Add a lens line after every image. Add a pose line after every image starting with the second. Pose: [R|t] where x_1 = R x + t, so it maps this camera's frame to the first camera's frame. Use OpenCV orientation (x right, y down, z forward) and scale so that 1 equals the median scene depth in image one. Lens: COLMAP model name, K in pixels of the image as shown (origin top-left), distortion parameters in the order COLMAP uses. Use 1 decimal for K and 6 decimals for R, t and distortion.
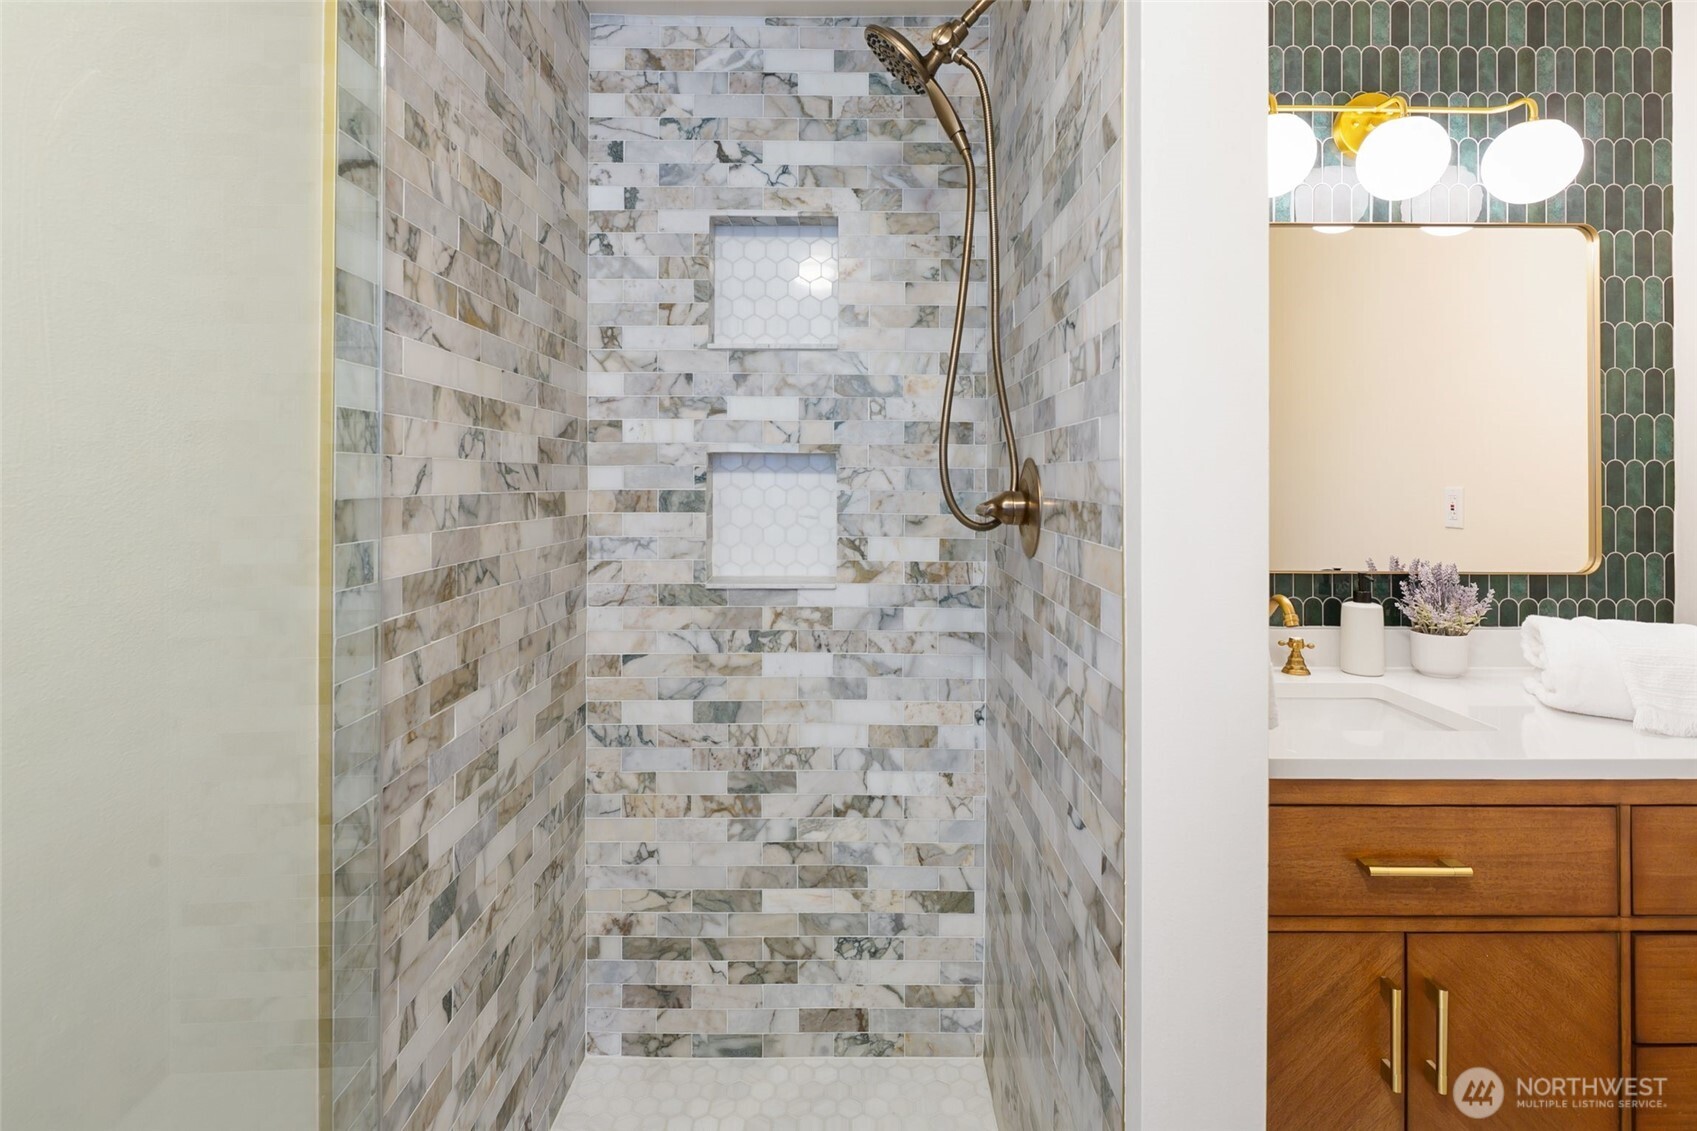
lens RADIAL K [[829.7, 0, 841.9], [0, 829.7, 471.8], [0, 0, 1]] dist [0.002376, -0.004438]
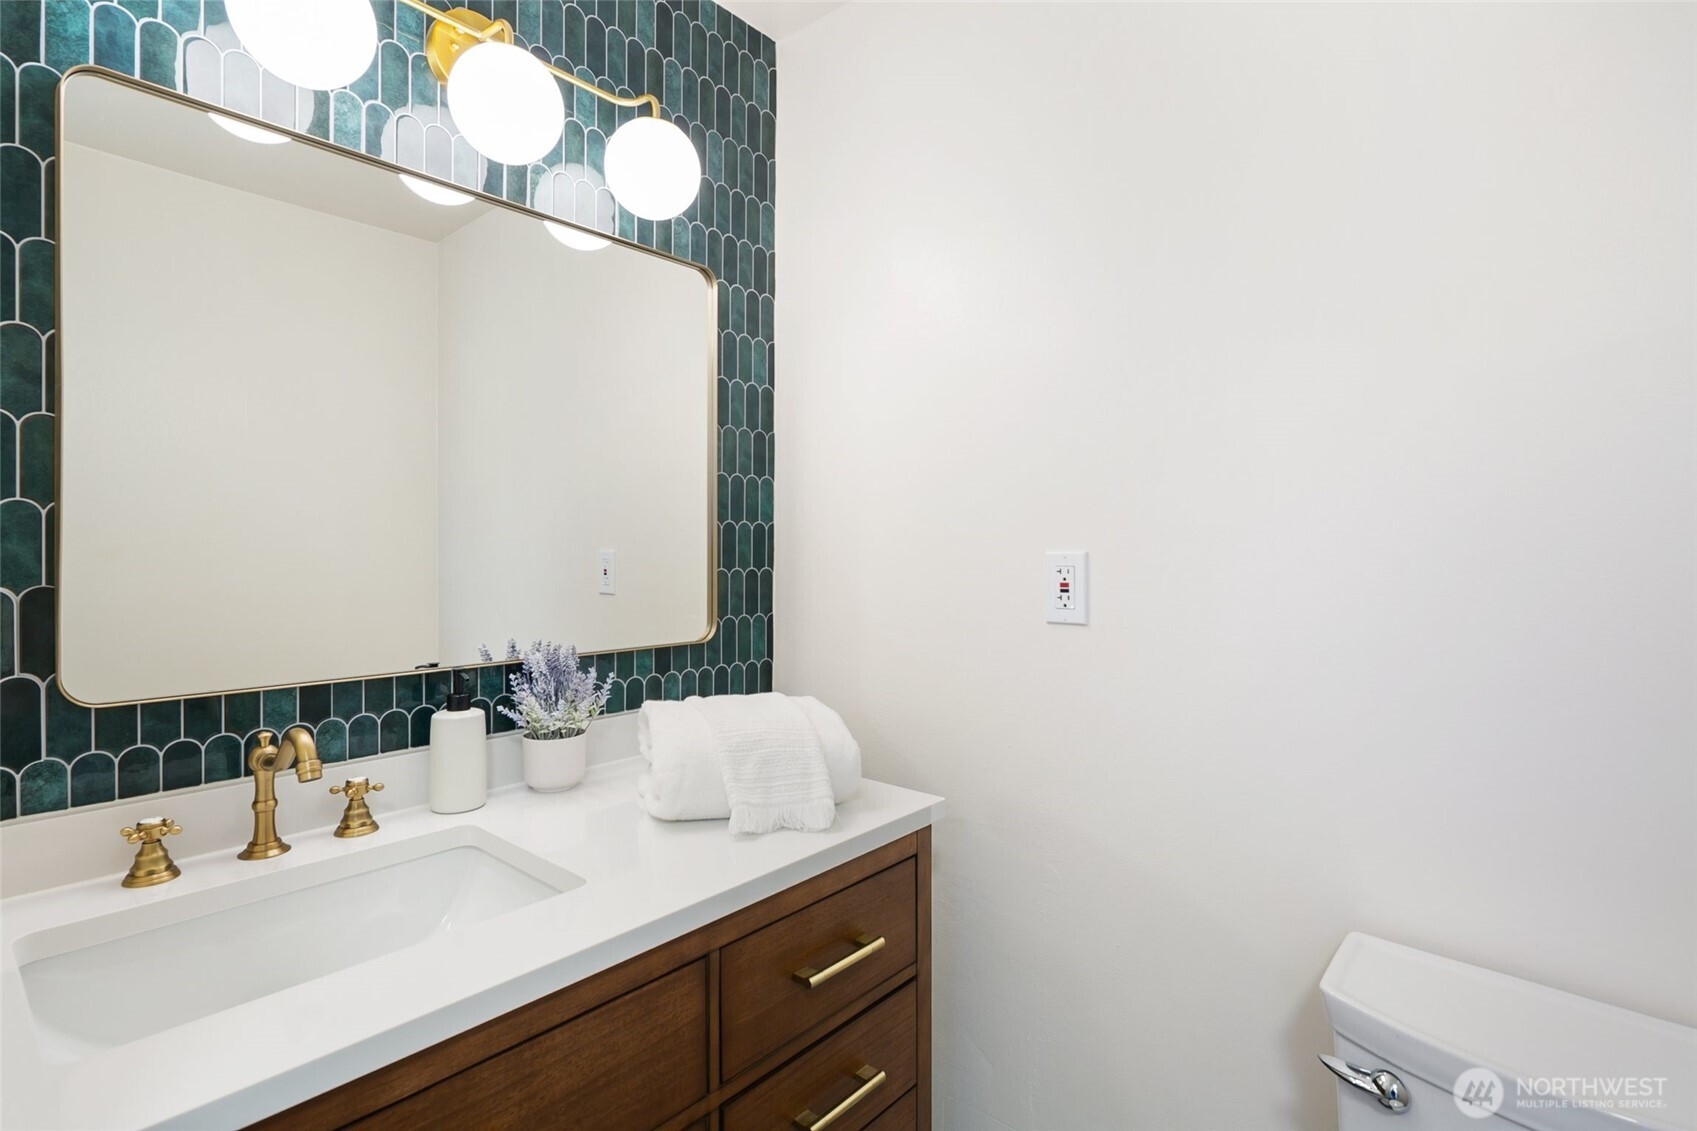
lens RADIAL K [[829.7, 0, 852.2], [0, 829.7, 558.7], [0, 0, 1]] dist [0.002376, -0.004438]
pose [[0.647576, -0.012623, 0.761897, 0.277409], [-0.007845, 0.999699, 0.023231, 0.005967], [-0.761961, -0.021021, 0.647282, 0.253127]]
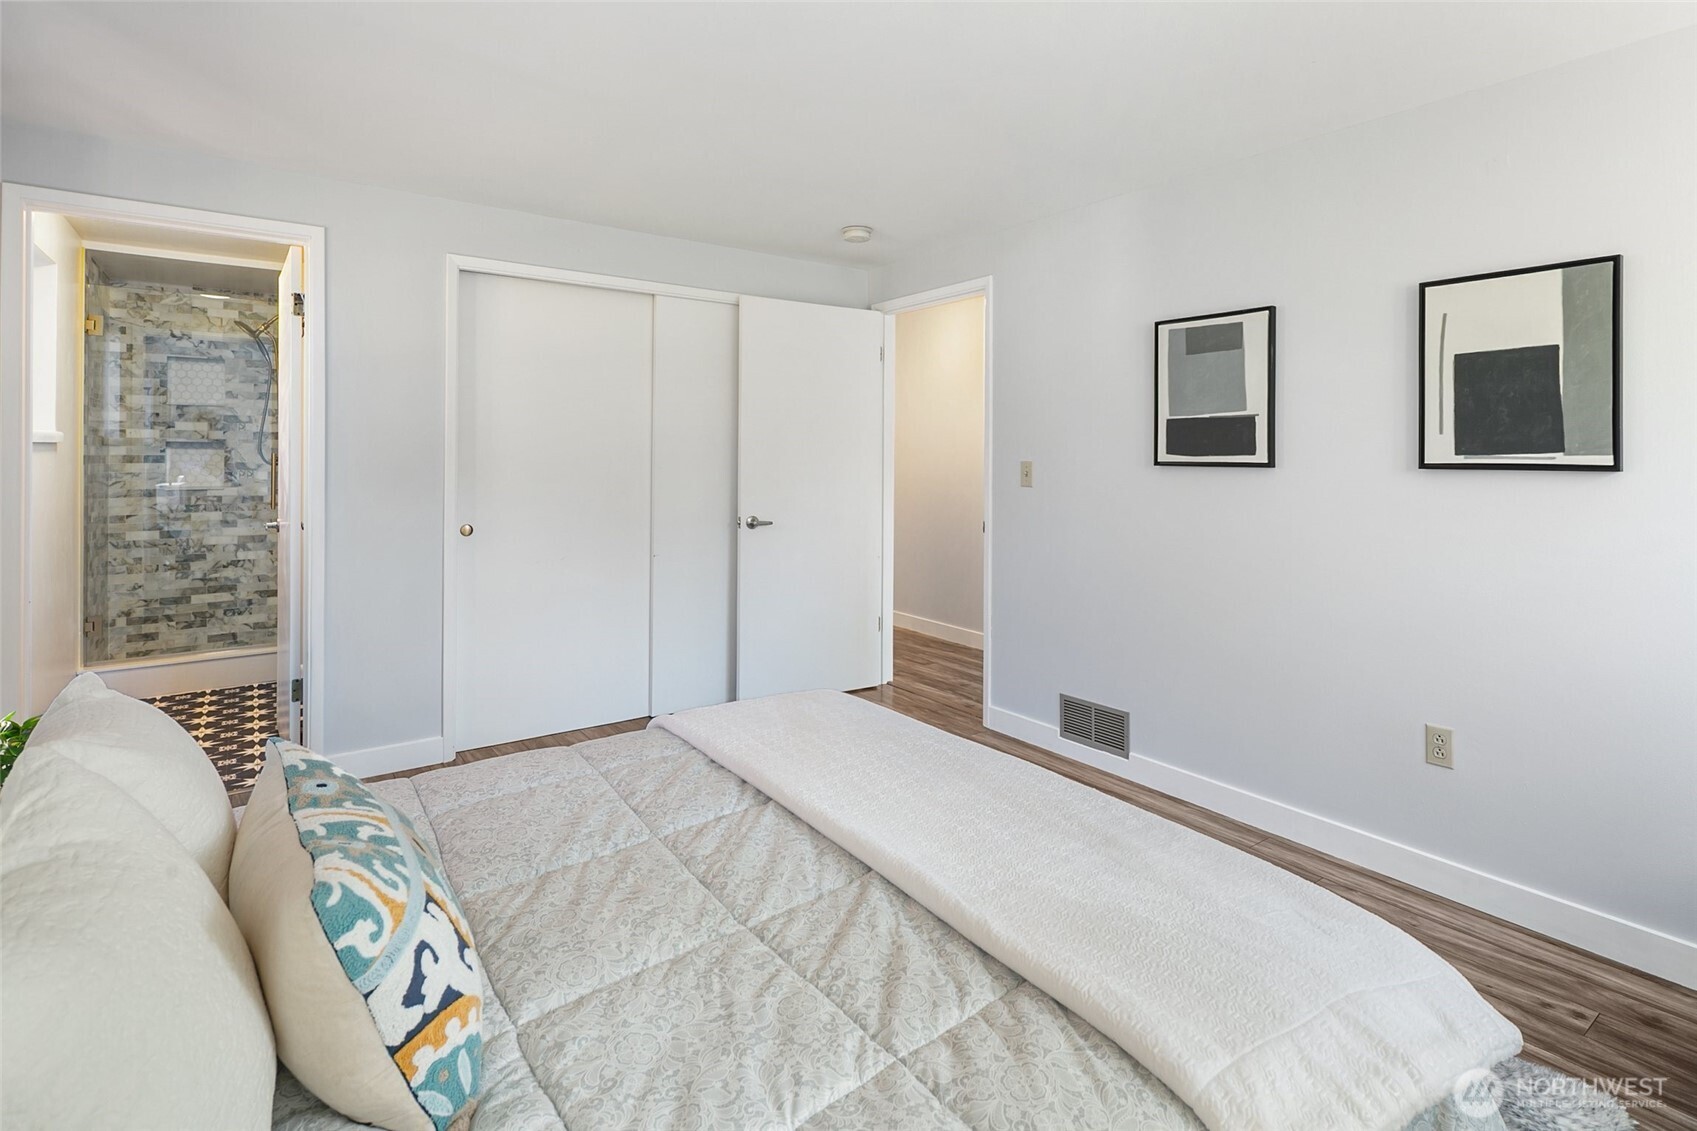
lens RADIAL K [[829.7, 0, 858.2], [0, 829.7, 453.8], [0, 0, 1]] dist [0.002376, -0.004438]
pose [[0.792386, 0.002219, 0.610016, -0.019458], [-0.016807, 0.999693, 0.018195, -0.073042], [-0.609789, -0.024670, 0.792180, -2.656839]]
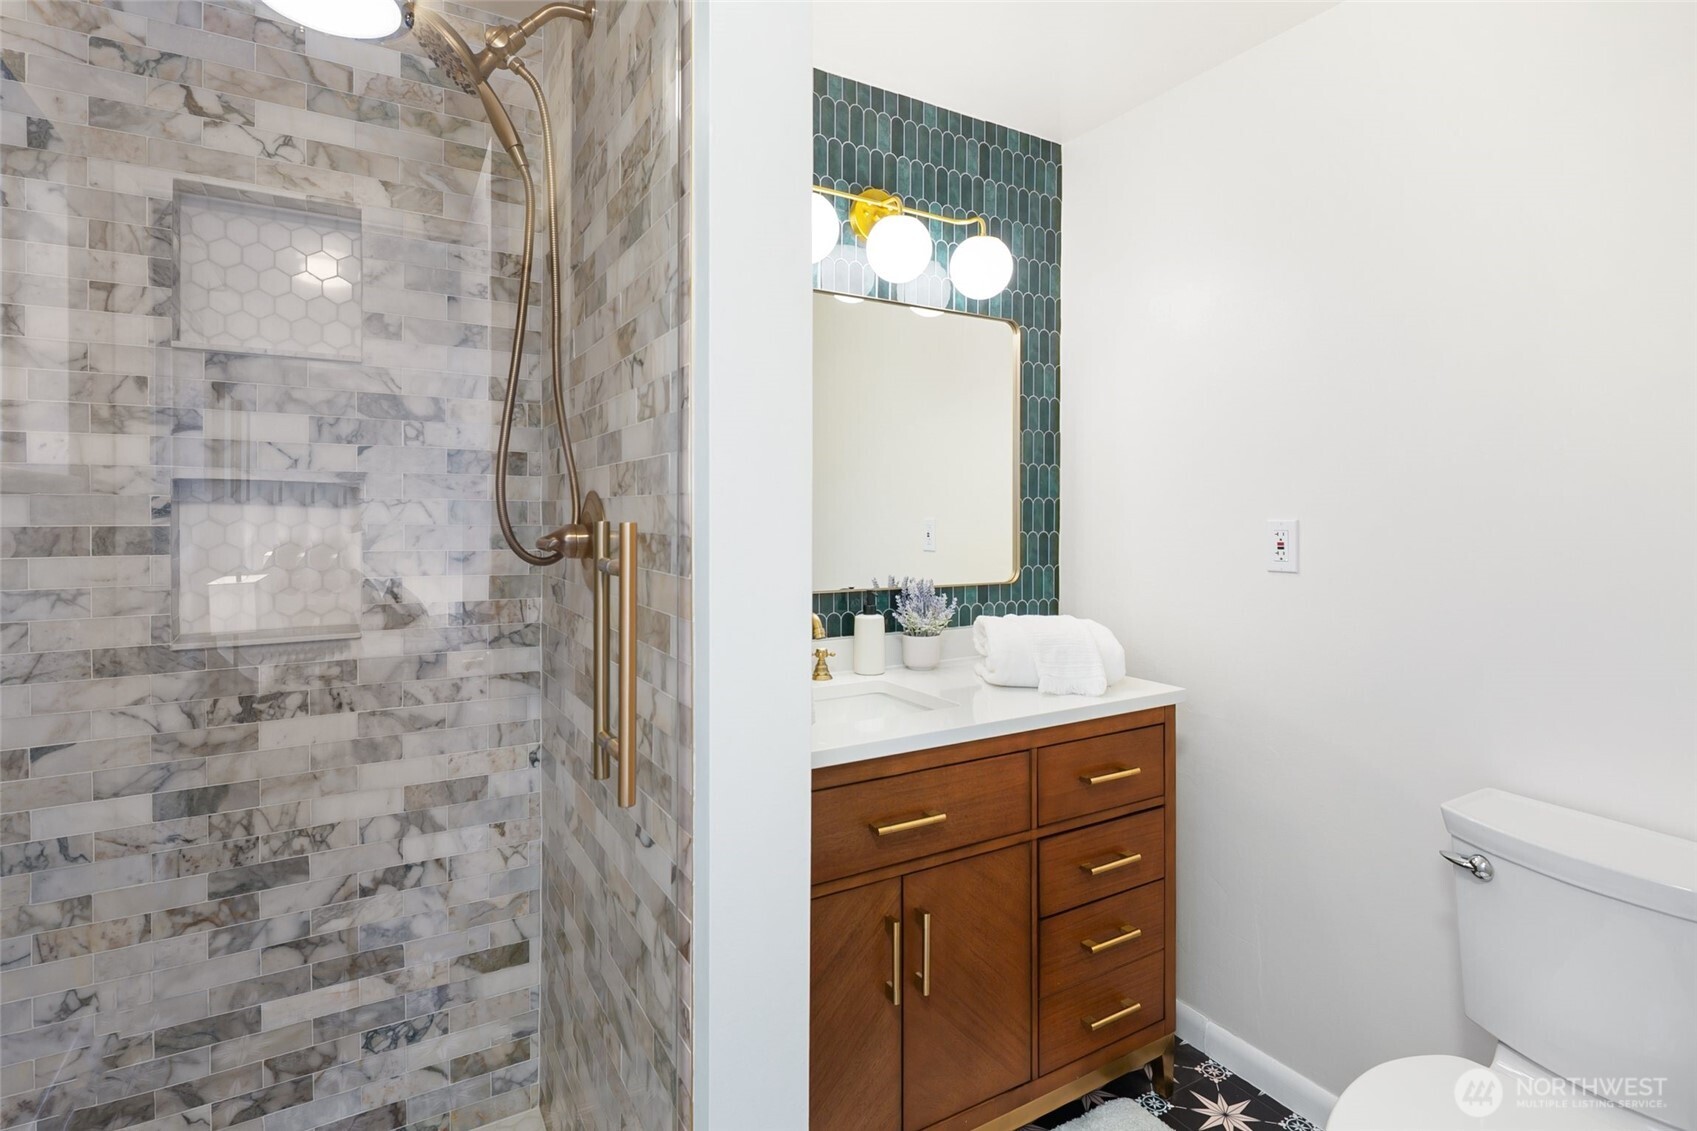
lens RADIAL K [[829.7, 0, 846.9], [0, 829.7, 519.0], [0, 0, 1]] dist [0.002376, -0.004438]
pose [[0.856436, -0.005150, 0.516227, -0.019709], [-0.003556, 0.999868, 0.015873, 0.000237], [-0.516240, -0.015430, 0.856305, -0.009478]]
